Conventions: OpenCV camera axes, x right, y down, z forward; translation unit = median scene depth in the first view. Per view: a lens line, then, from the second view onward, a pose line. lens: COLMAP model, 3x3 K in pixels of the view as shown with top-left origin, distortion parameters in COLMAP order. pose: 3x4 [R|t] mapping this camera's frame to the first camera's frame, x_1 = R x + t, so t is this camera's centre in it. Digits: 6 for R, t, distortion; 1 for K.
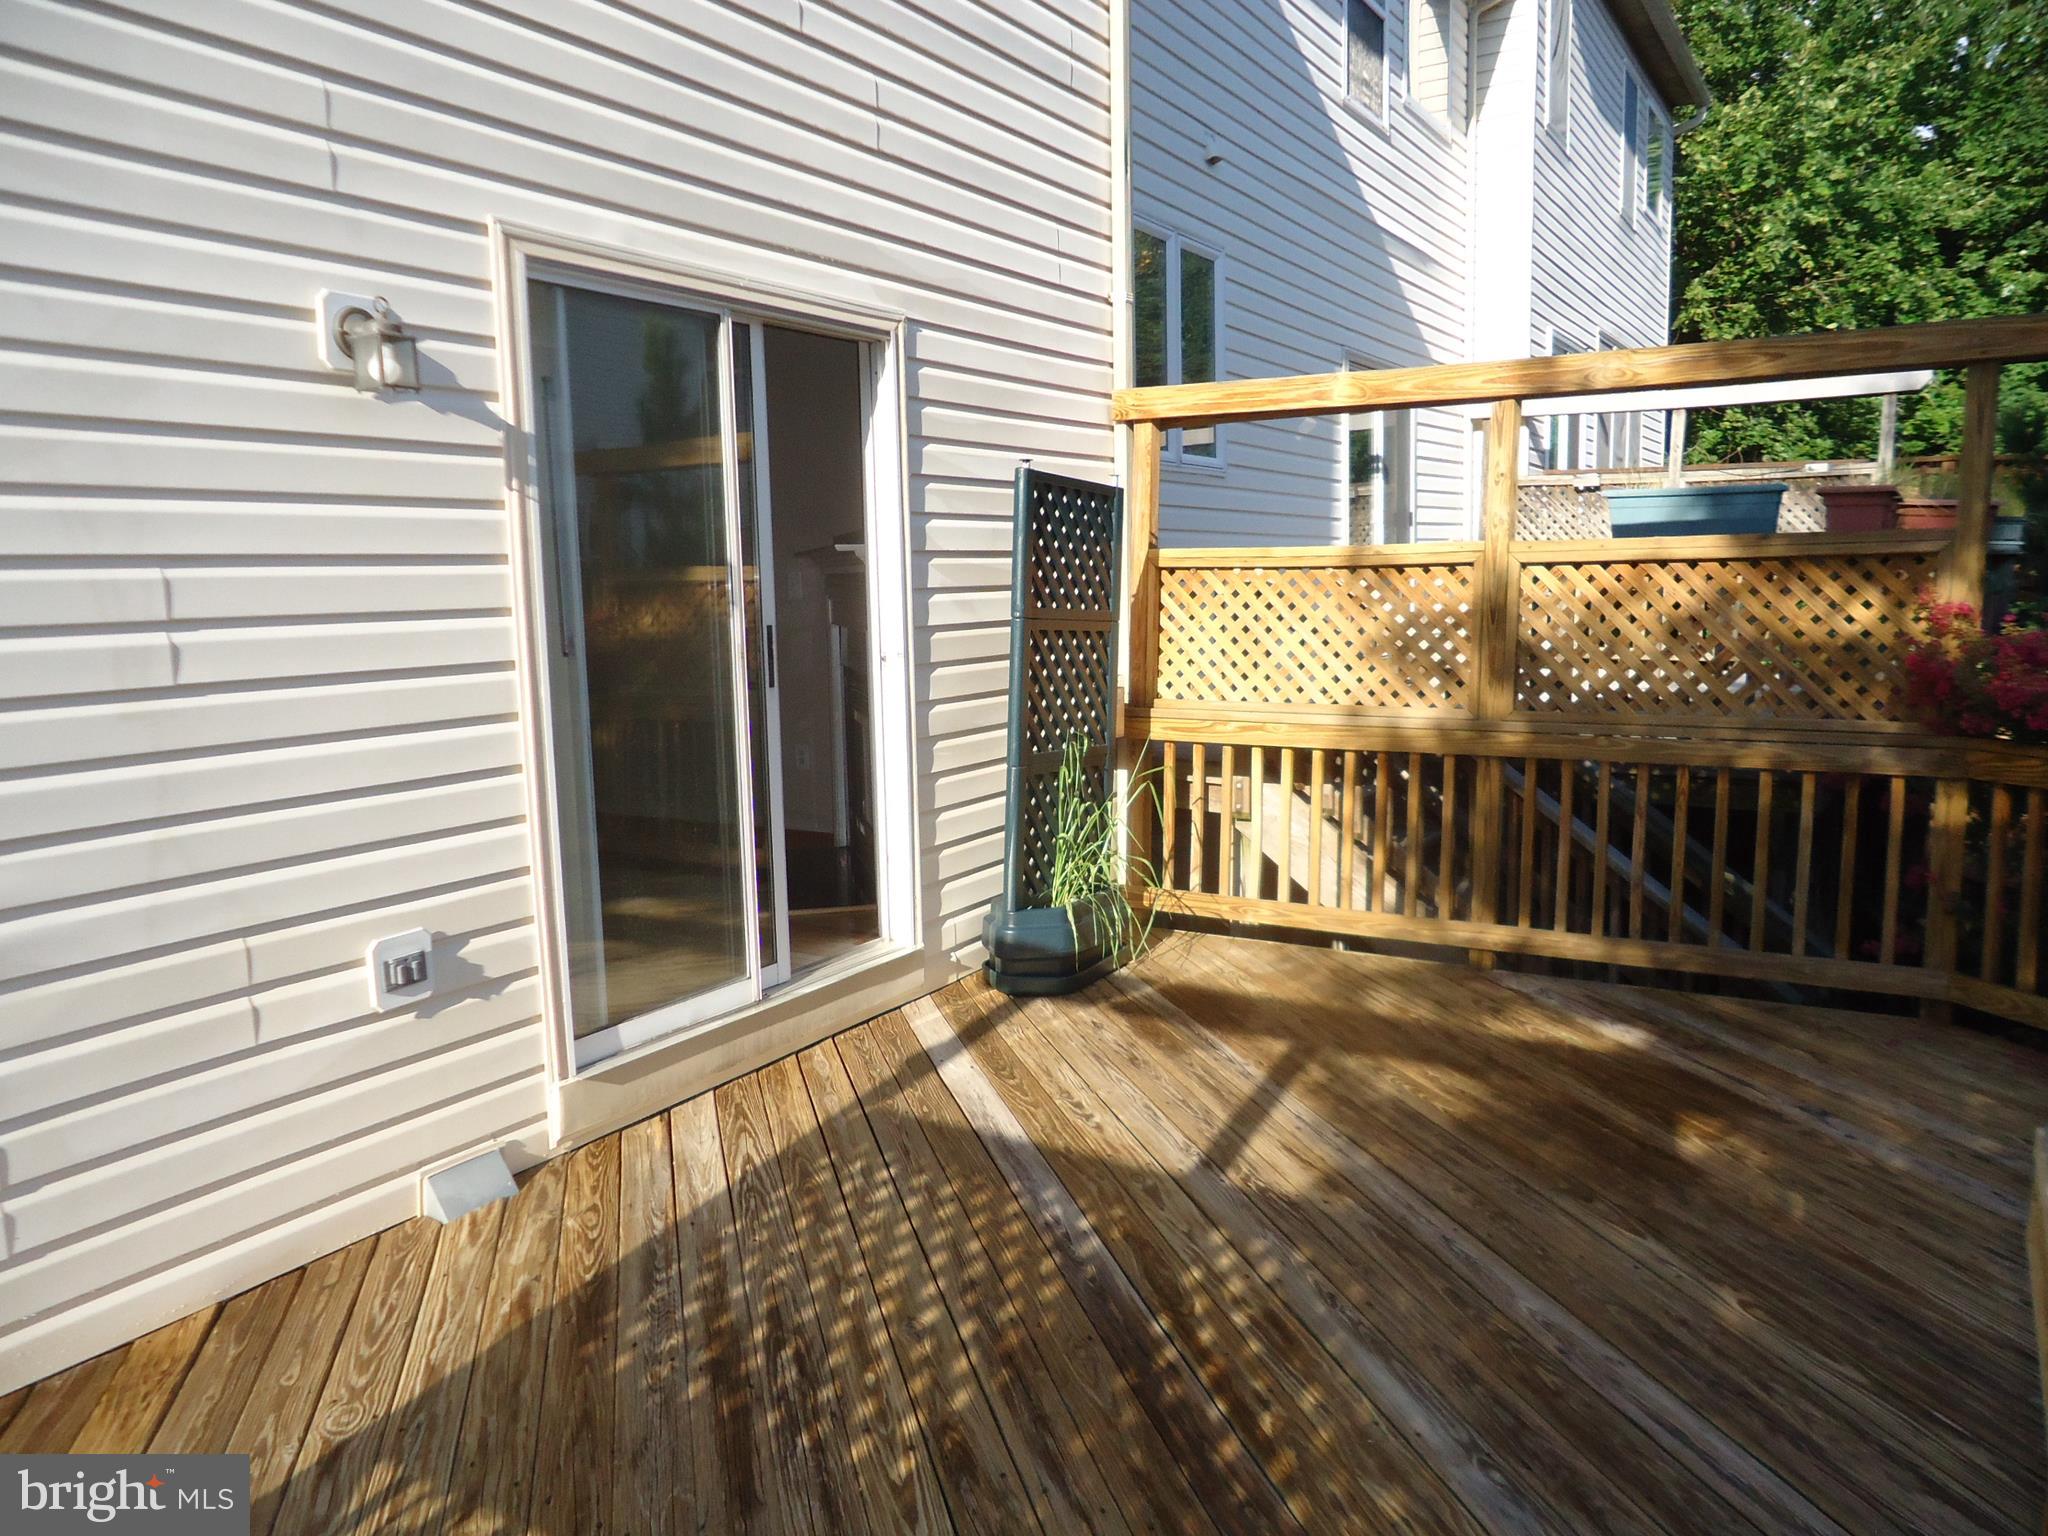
lens RADIAL K [[1486.0, 0, 1020.4], [0, 1486.0, 763.7], [0, 0, 1]] dist [-0.016548, 0.014423]
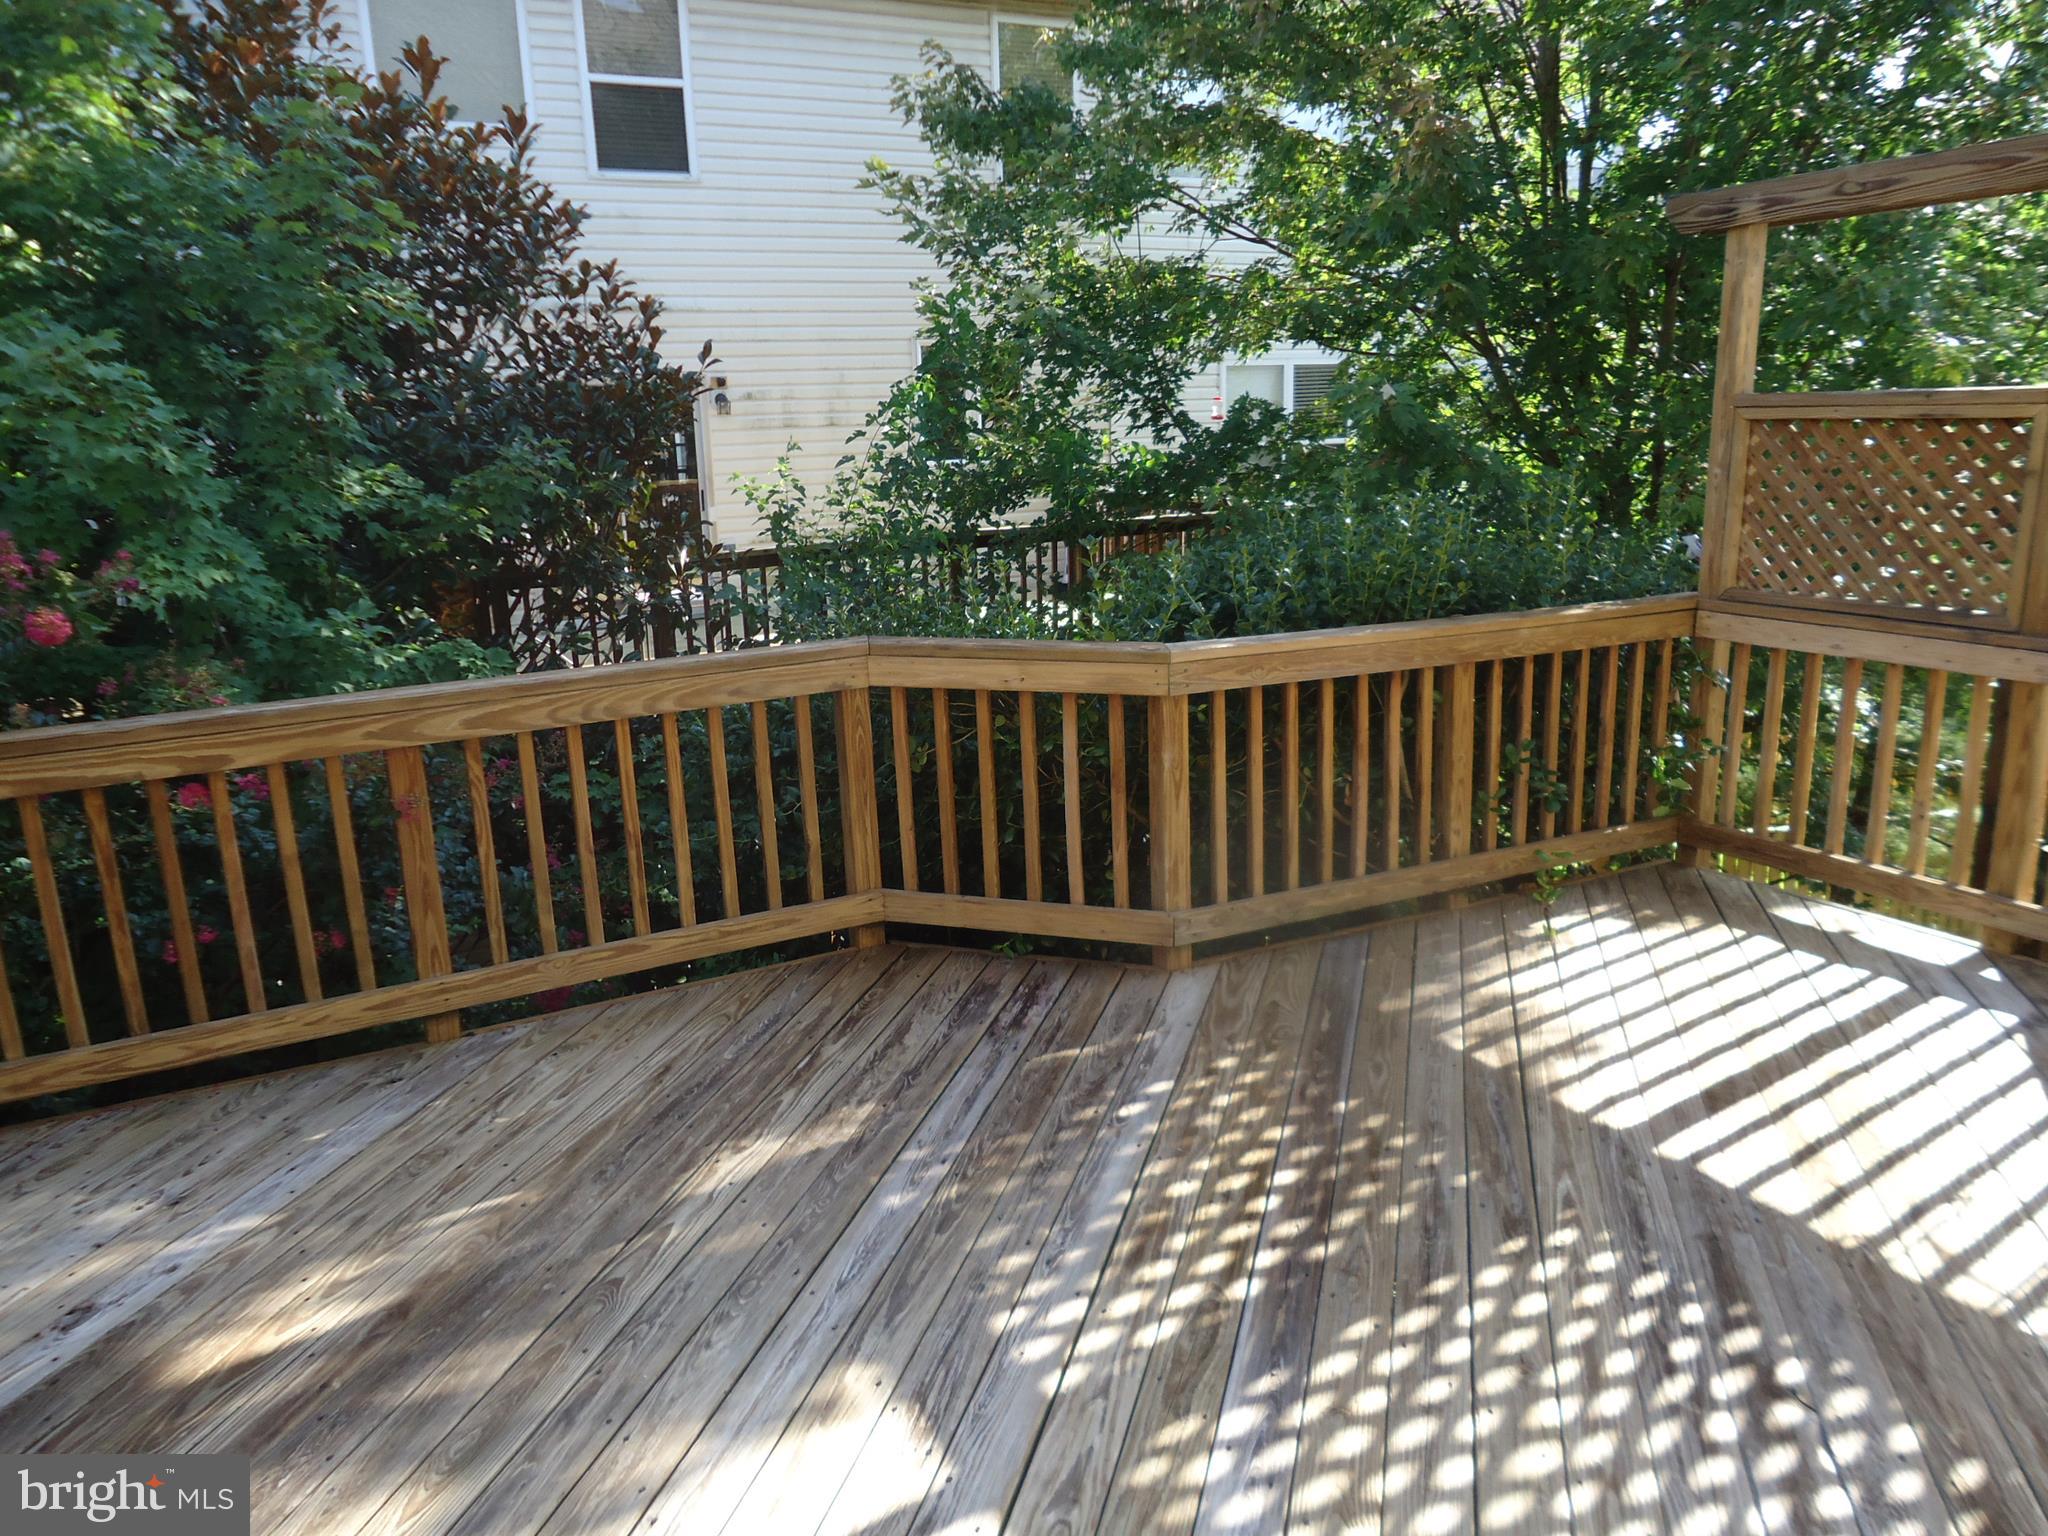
lens RADIAL K [[1486.0, 0, 1020.4], [0, 1486.0, 763.7], [0, 0, 1]] dist [-0.016548, 0.014423]
pose [[-0.864497, -0.080617, 0.496131, -0.211381], [0.112910, 0.930682, 0.347970, -0.256988], [-0.489792, 0.356837, -0.795469, 1.654226]]
